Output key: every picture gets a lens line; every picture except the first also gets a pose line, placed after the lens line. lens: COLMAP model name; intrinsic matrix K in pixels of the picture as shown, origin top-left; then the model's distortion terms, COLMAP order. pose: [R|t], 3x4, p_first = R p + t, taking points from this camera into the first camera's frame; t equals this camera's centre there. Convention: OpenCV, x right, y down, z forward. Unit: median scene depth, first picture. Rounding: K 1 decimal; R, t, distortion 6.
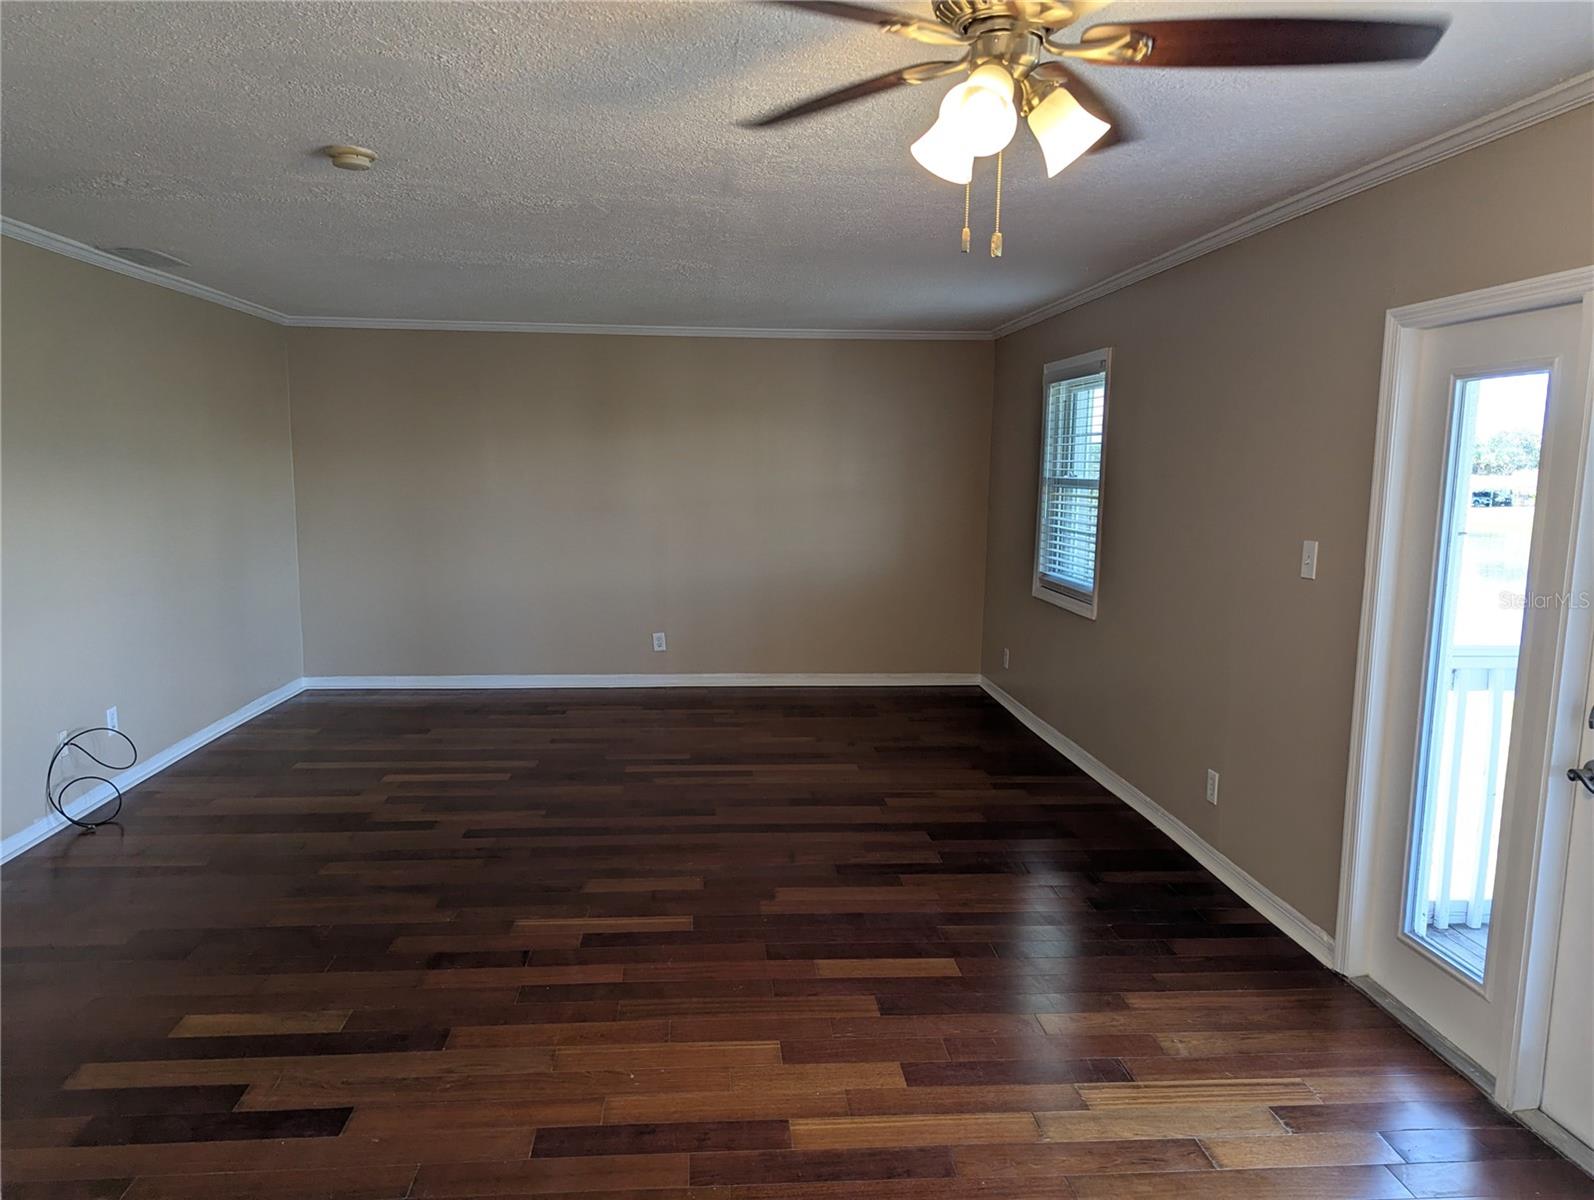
lens RADIAL K [[1110.2, 0, 798.6], [0, 1110.2, 601.8], [0, 0, 1]] dist [0.000873, 0.000055]
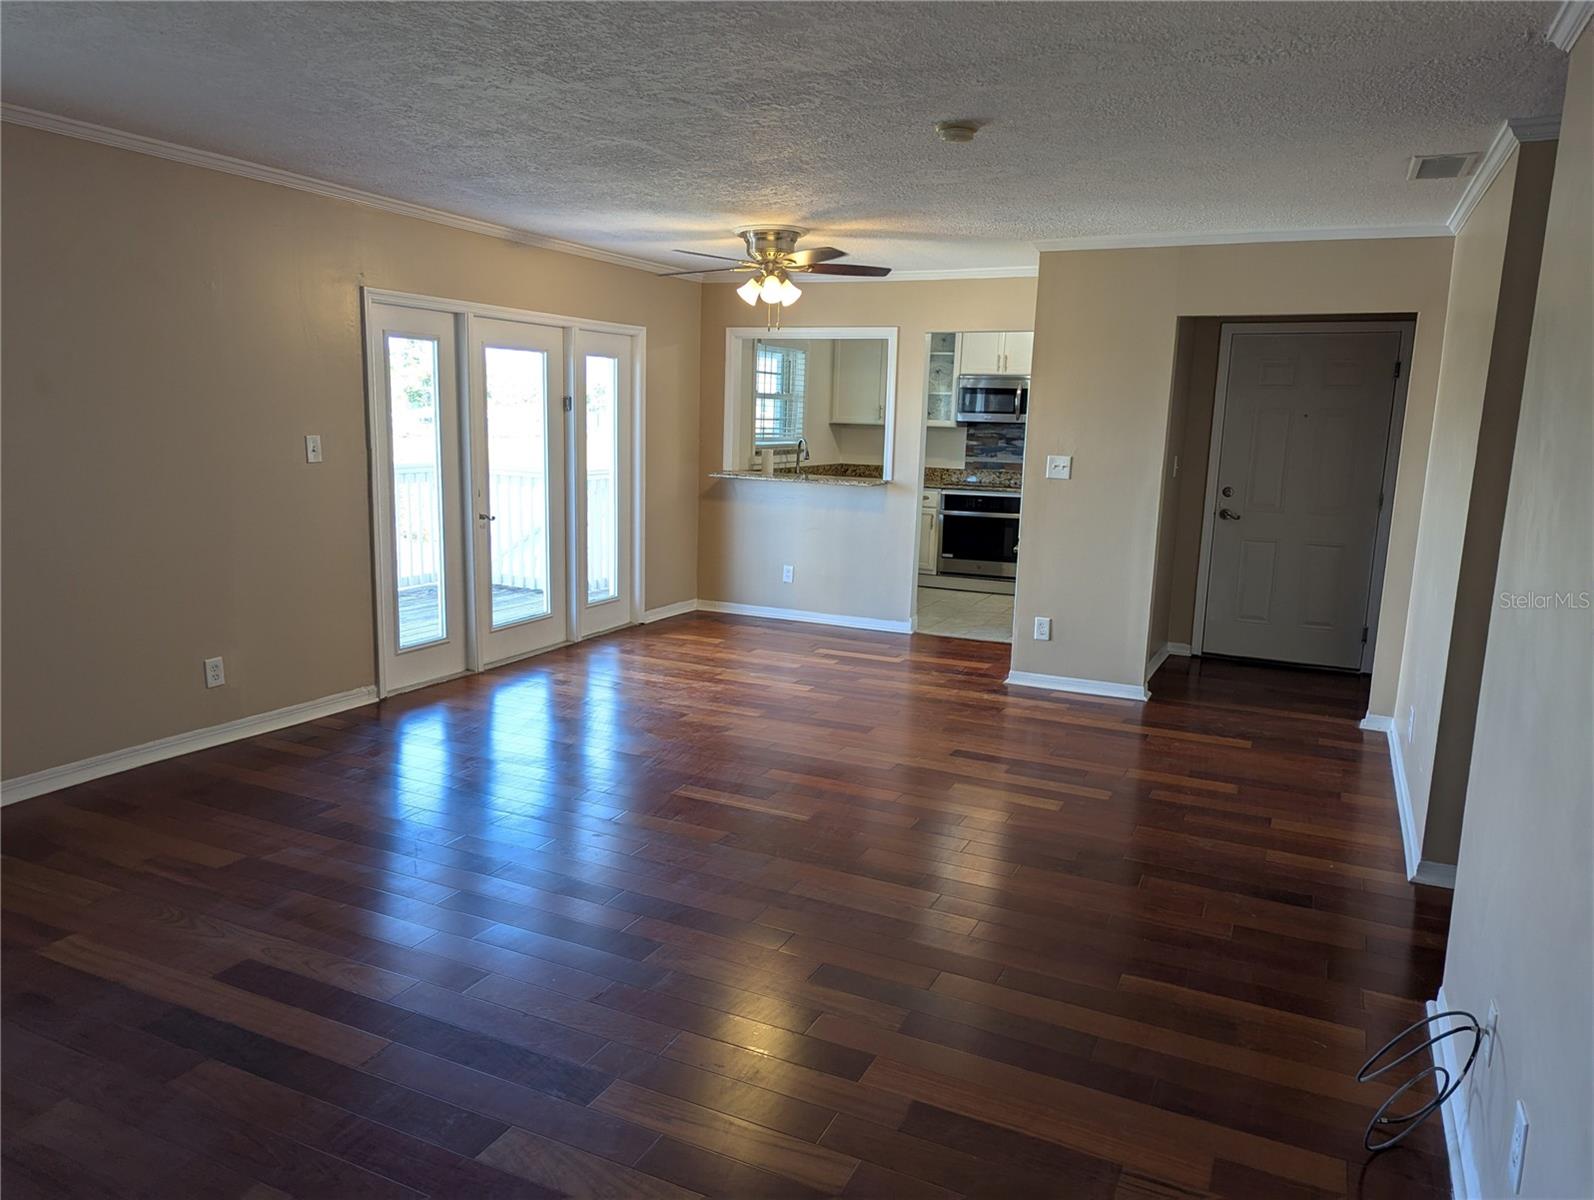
lens RADIAL K [[1106.9, 0, 798.1], [0, 1106.9, 600.9], [0, 0, 1]] dist [0.026416, -0.002717]
pose [[-0.857952, -0.137932, 0.494867, -0.969468], [0.011664, 0.957804, 0.287186, -0.311308], [-0.513597, 0.252164, -0.820141, 2.344828]]
